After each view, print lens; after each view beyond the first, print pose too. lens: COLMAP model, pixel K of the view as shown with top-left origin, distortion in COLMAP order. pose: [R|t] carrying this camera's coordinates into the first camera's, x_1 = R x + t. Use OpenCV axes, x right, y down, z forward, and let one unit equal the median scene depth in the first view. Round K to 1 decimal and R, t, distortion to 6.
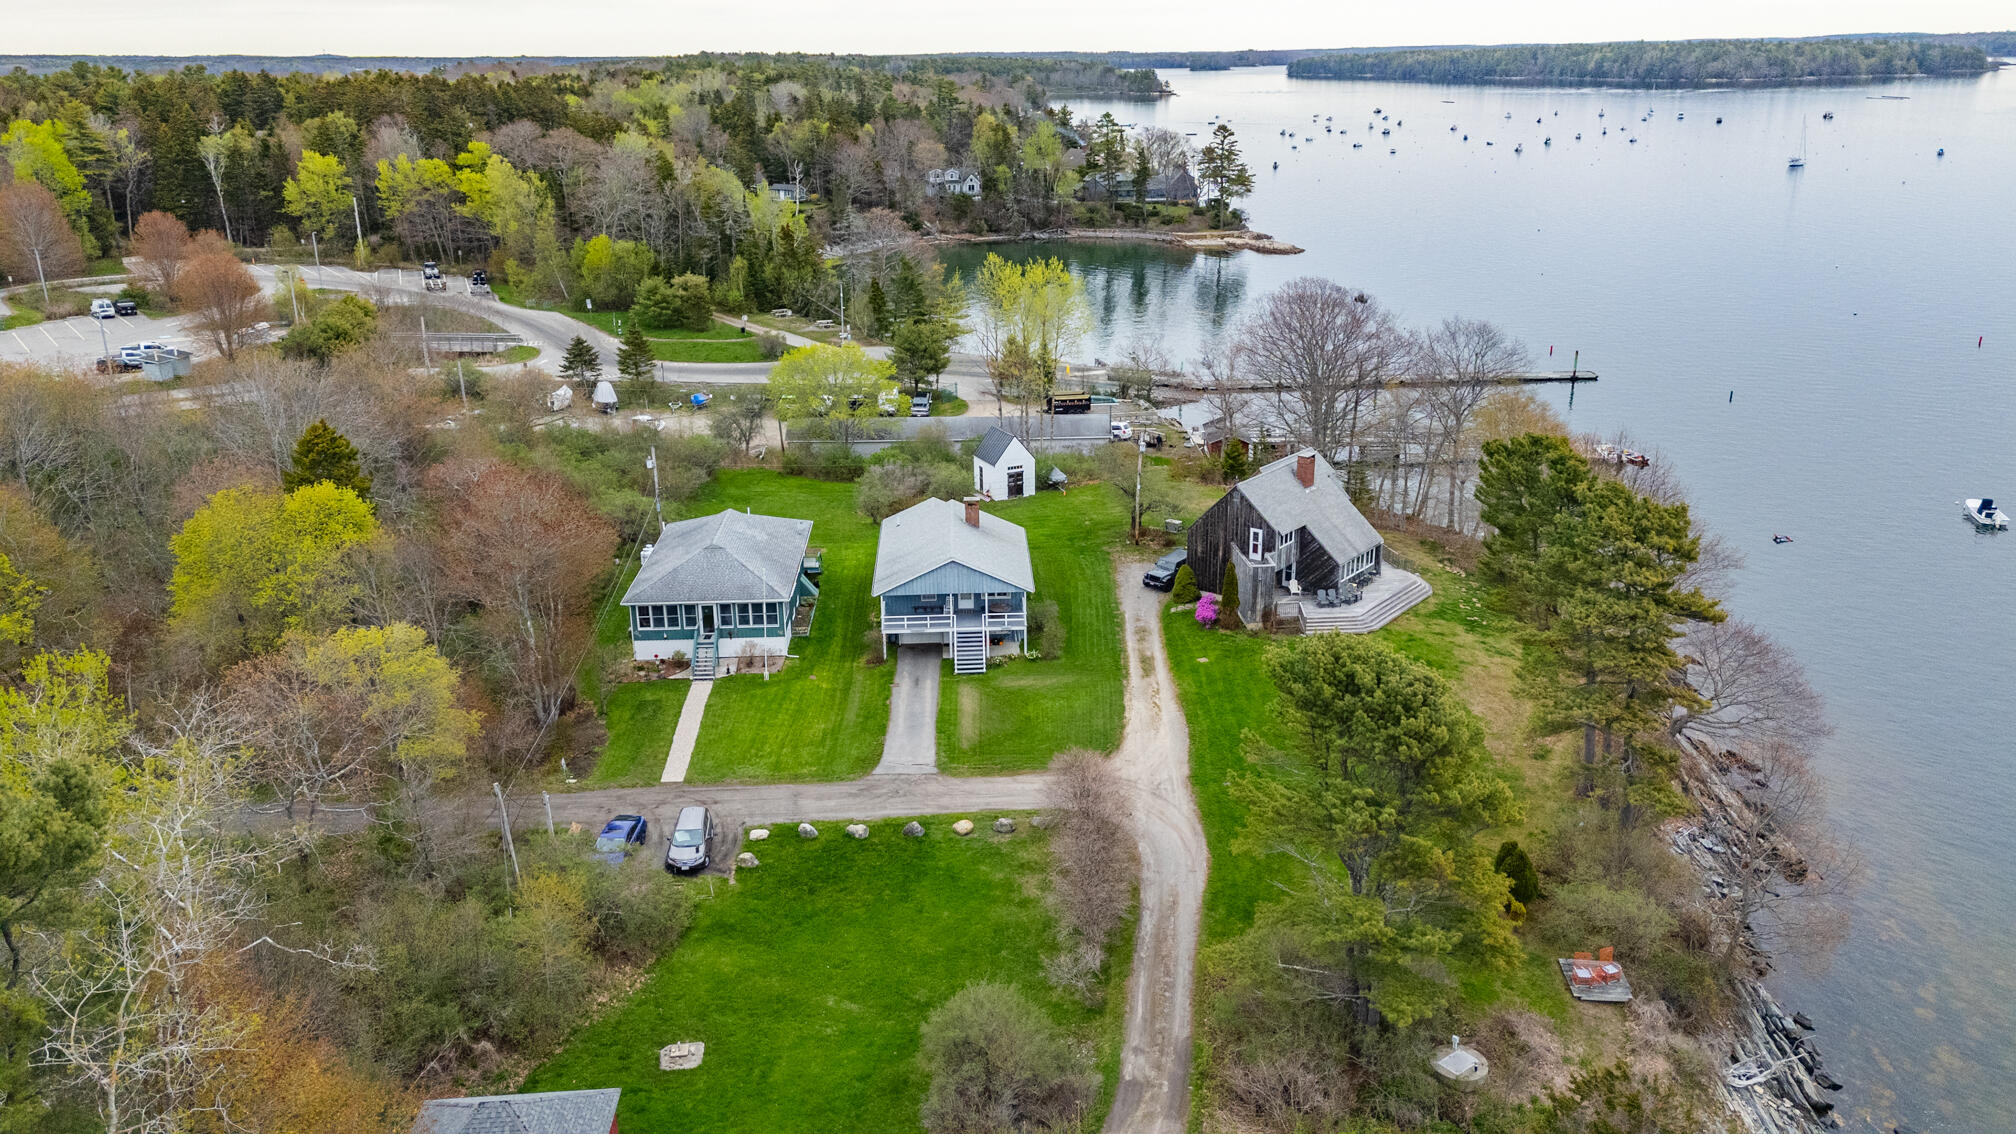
lens RADIAL K [[1482.6, 0, 1035.1], [0, 1482.6, 569.6], [0, 0, 1]] dist [0.043230, -0.031061]
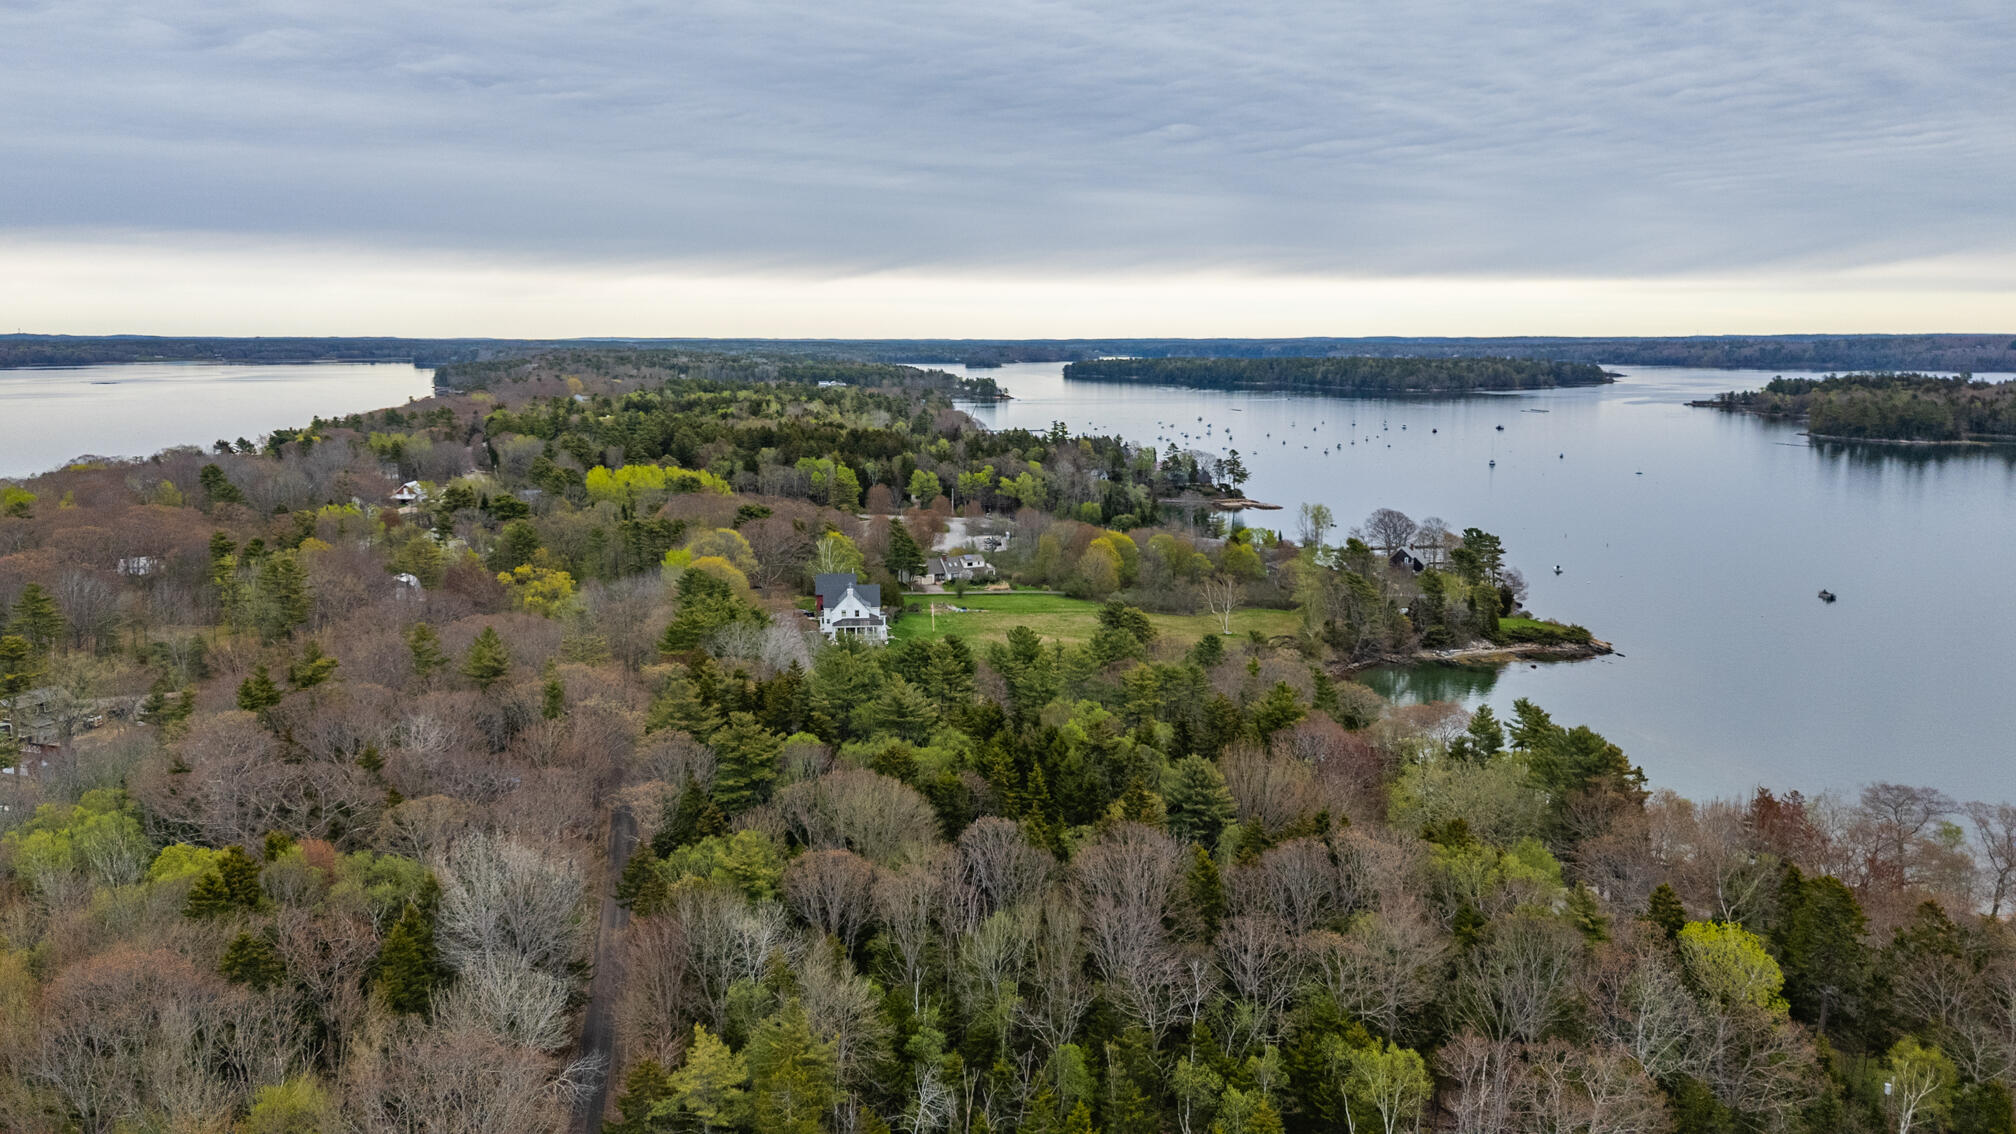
lens RADIAL K [[1482.6, 0, 1035.1], [0, 1482.6, 569.6], [0, 0, 1]] dist [0.043230, -0.031061]
pose [[0.985160, -0.013007, 0.171145, -0.476581], [0.043539, 0.983448, -0.175880, 0.206022], [-0.166025, 0.180721, 0.969420, -0.878120]]
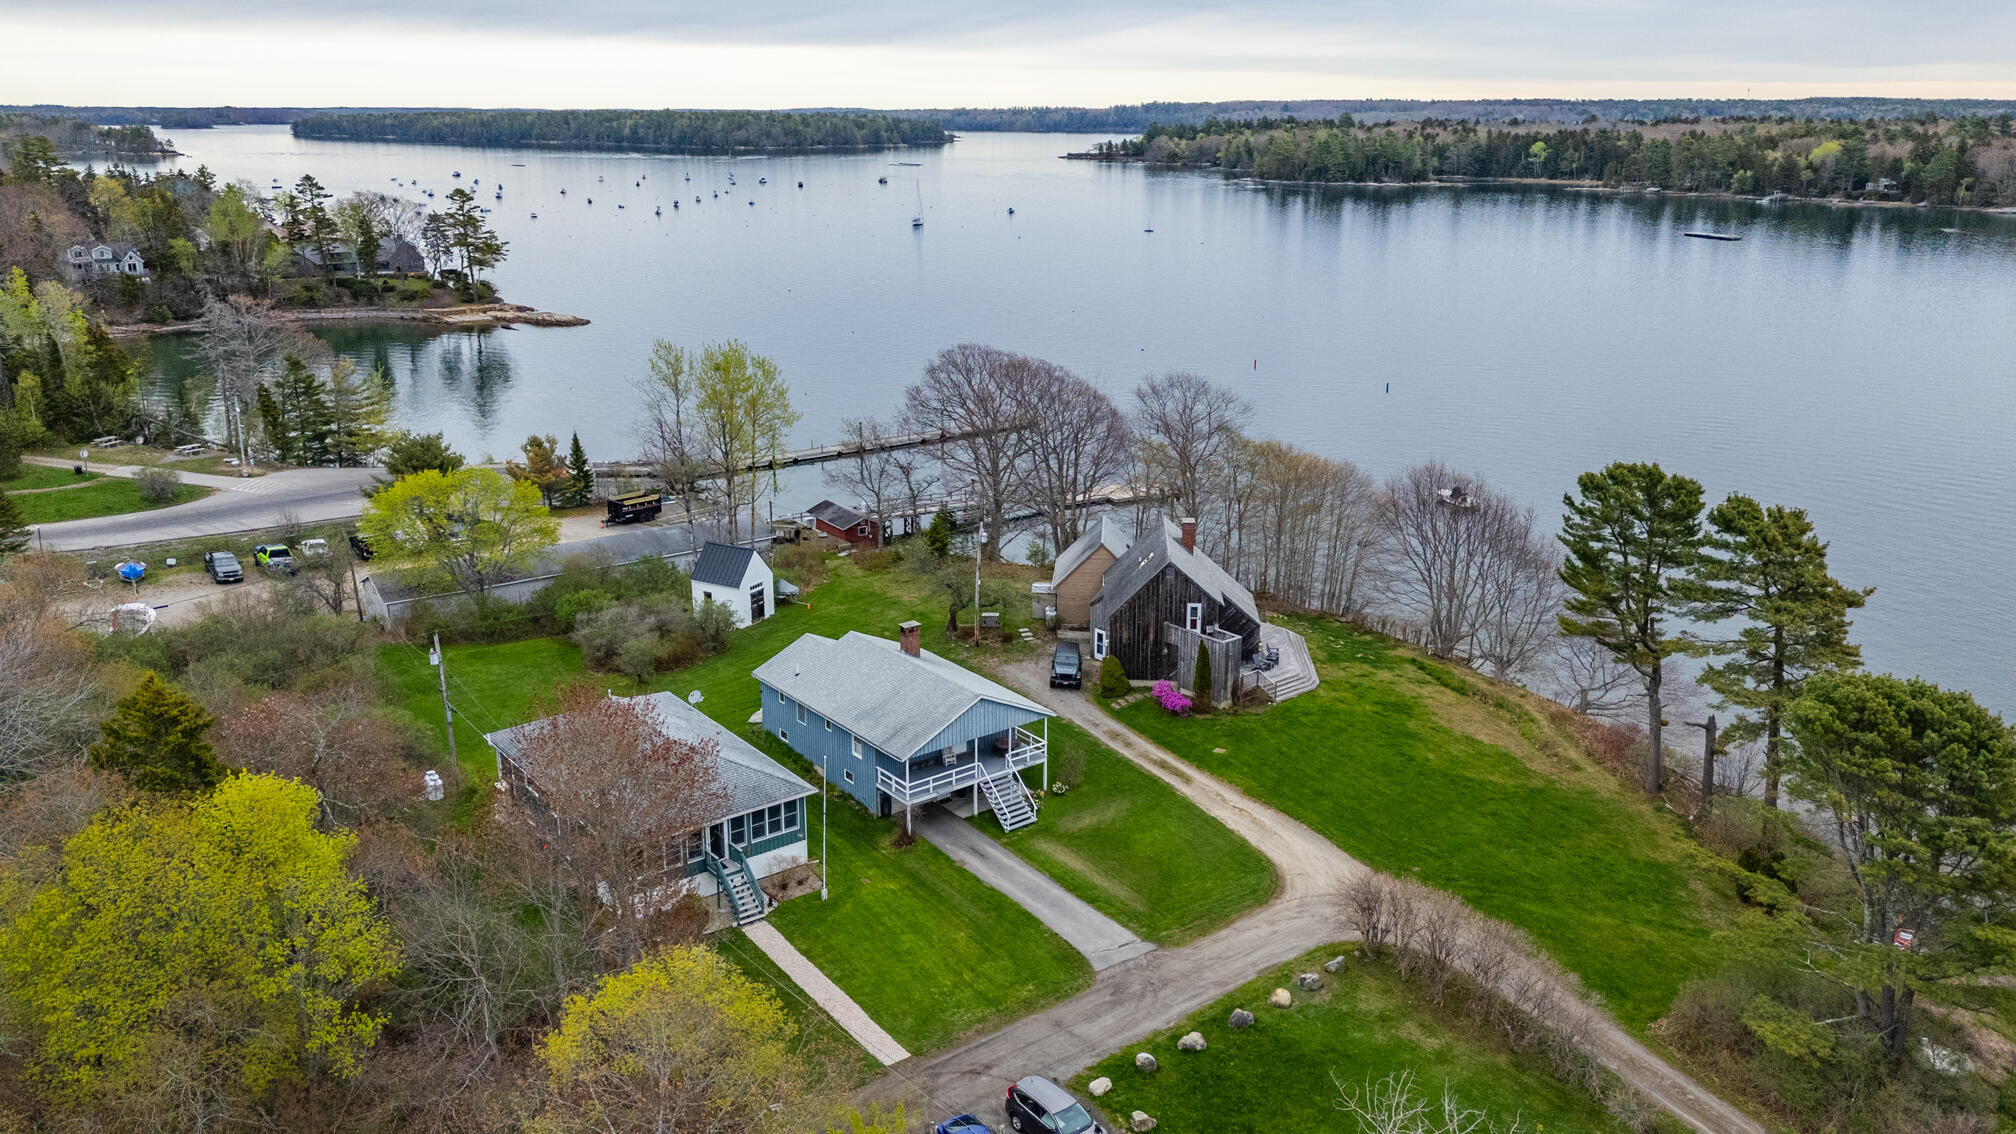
lens RADIAL K [[1482.6, 0, 1035.1], [0, 1482.6, 569.6], [0, 0, 1]] dist [0.043230, -0.031061]
pose [[0.814880, -0.154817, 0.558572, -0.125656], [0.176624, 0.984162, 0.015106, -0.021988], [-0.552064, 0.086347, 0.829319, 0.071014]]
